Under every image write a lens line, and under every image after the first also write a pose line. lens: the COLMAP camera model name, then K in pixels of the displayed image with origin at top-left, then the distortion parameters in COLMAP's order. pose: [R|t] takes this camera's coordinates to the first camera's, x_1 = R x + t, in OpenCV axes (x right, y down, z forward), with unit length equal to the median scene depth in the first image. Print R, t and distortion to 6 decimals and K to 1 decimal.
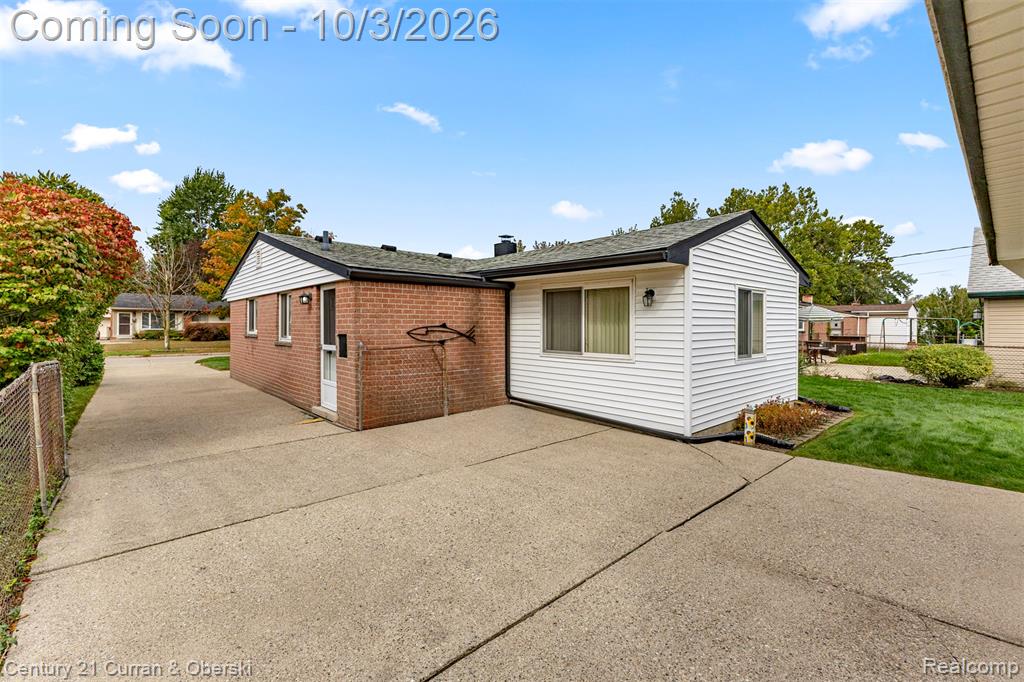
lens RADIAL K [[441.1, 0, 513.3], [0, 441.1, 335.6], [0, 0, 1]] dist [-0.000594, -0.000072]
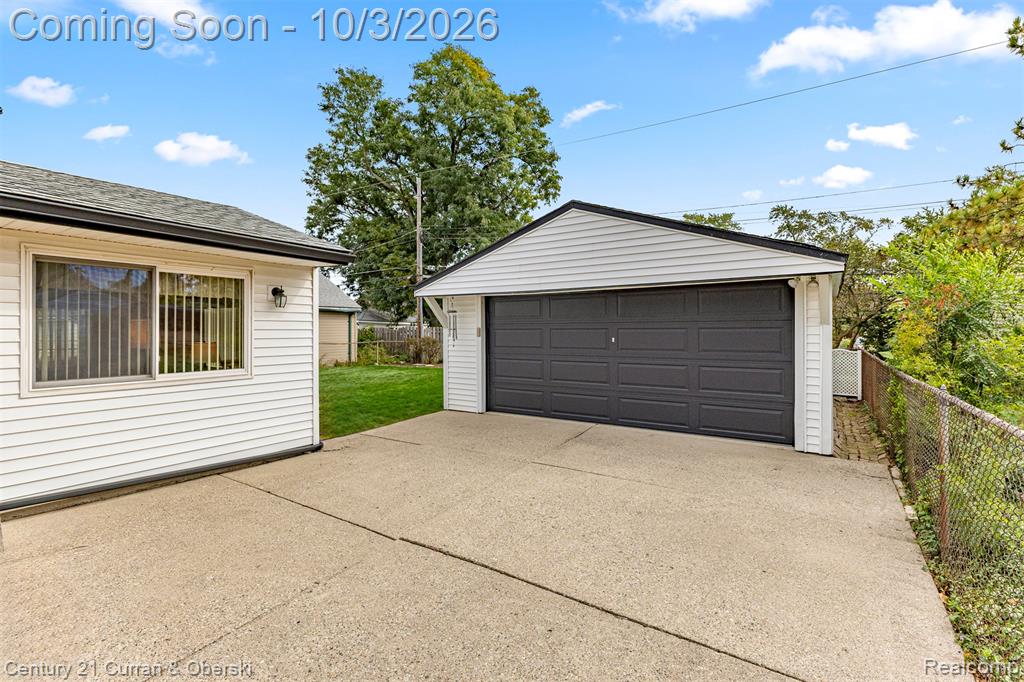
lens RADIAL K [[475.1, 0, 513.0], [0, 475.1, 327.3], [0, 0, 1]] dist [-0.000906, -0.000106]
pose [[-0.236776, 0.002292, 0.971562, -0.713937], [0.023297, 0.999723, 0.003319, -0.021721], [-0.971285, 0.023421, -0.236764, 0.816249]]
